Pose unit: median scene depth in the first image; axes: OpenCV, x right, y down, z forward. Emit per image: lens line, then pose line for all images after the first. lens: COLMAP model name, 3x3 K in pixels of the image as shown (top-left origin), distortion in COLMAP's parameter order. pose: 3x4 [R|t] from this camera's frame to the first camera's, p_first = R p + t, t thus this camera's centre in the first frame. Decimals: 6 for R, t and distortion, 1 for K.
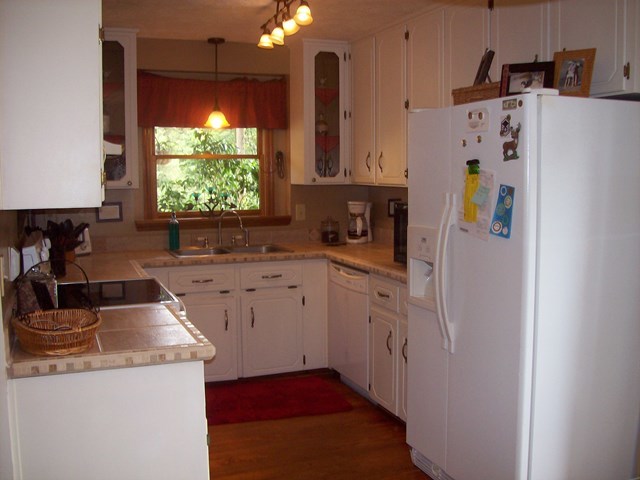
lens RADIAL K [[679.1, 0, 325.9], [0, 679.1, 239.0], [0, 0, 1]] dist [-0.150175, 0.000000]
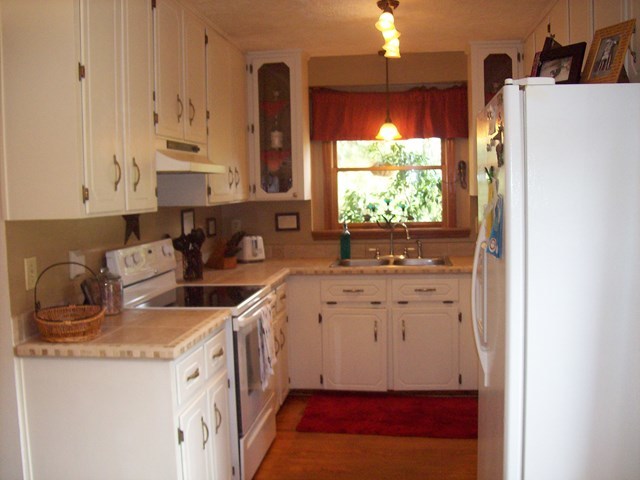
lens RADIAL K [[679.1, 0, 325.5], [0, 679.1, 245.9], [0, 0, 1]] dist [-0.150175, 0.000000]
pose [[0.872465, 0.024741, -0.488050, 0.255024], [-0.026890, 0.999635, 0.002605, -0.006762], [0.487936, 0.010851, 0.872812, 0.078505]]
